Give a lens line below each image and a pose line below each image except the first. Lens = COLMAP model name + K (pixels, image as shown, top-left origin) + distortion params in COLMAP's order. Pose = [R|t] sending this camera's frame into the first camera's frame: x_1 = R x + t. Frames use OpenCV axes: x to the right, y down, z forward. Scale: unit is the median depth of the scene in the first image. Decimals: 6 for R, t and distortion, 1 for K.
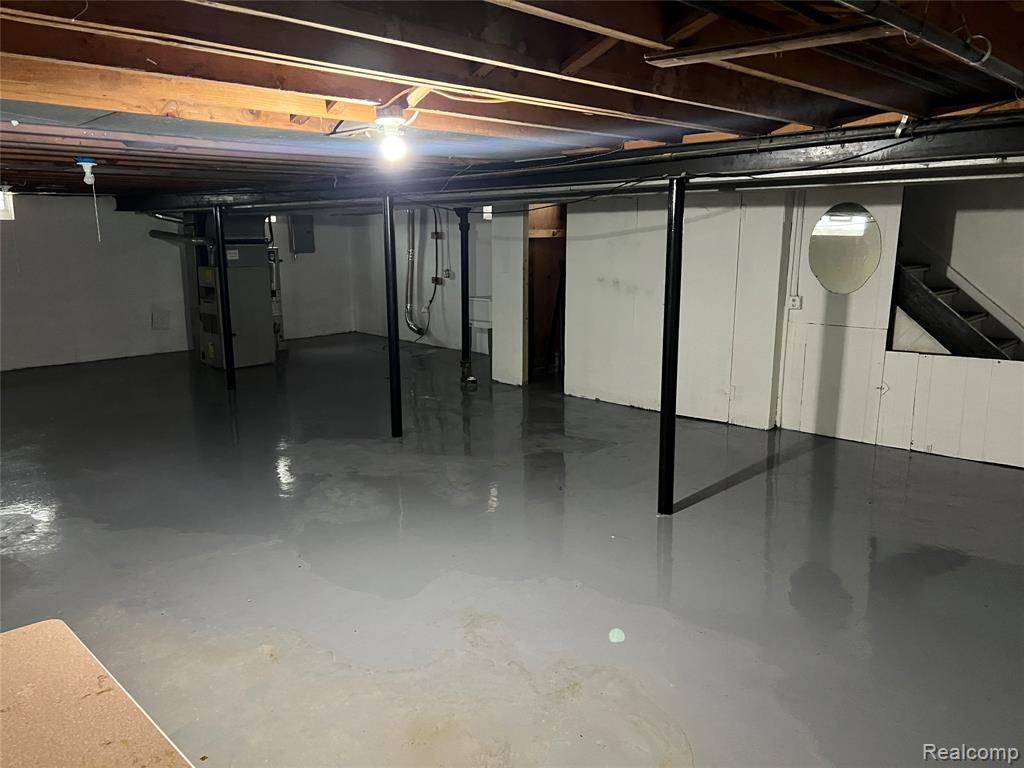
lens RADIAL K [[781.6, 0, 490.5], [0, 781.6, 384.3], [0, 0, 1]] dist [0.074000, -0.080155]
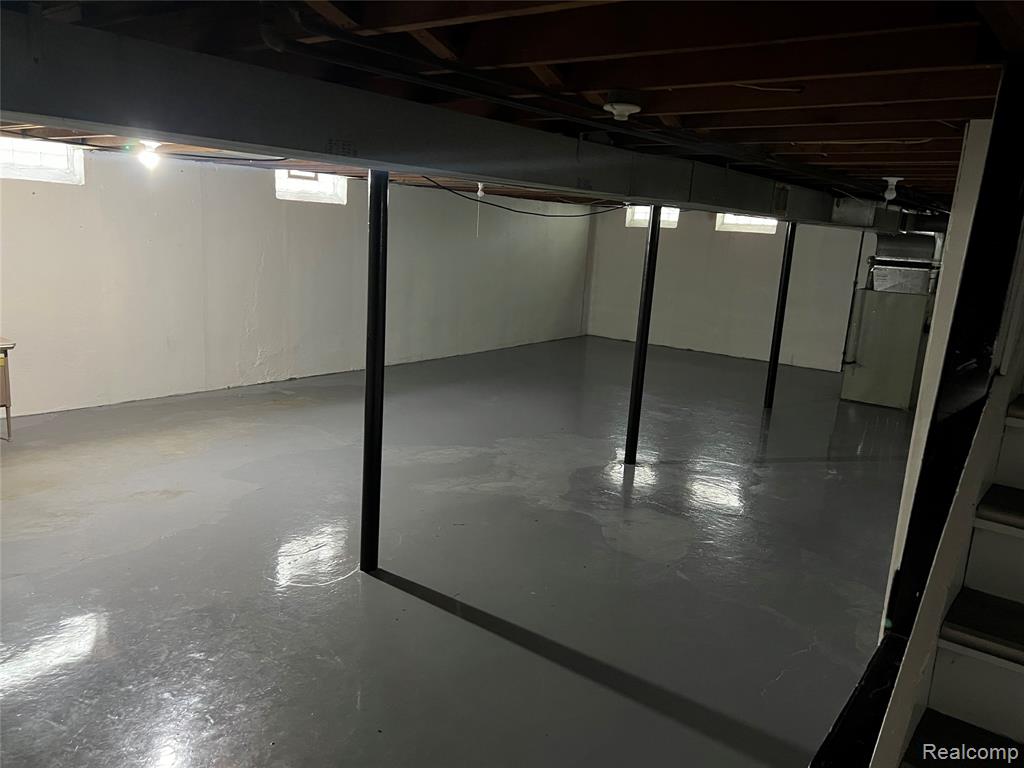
lens RADIAL K [[781.6, 0, 490.5], [0, 781.6, 384.3], [0, 0, 1]] dist [0.074000, -0.080155]
pose [[0.144633, 0.218427, -0.965076, 0.828570], [-0.268727, 0.947344, 0.174140, -0.154219], [0.952296, 0.234156, 0.195714, 0.808794]]
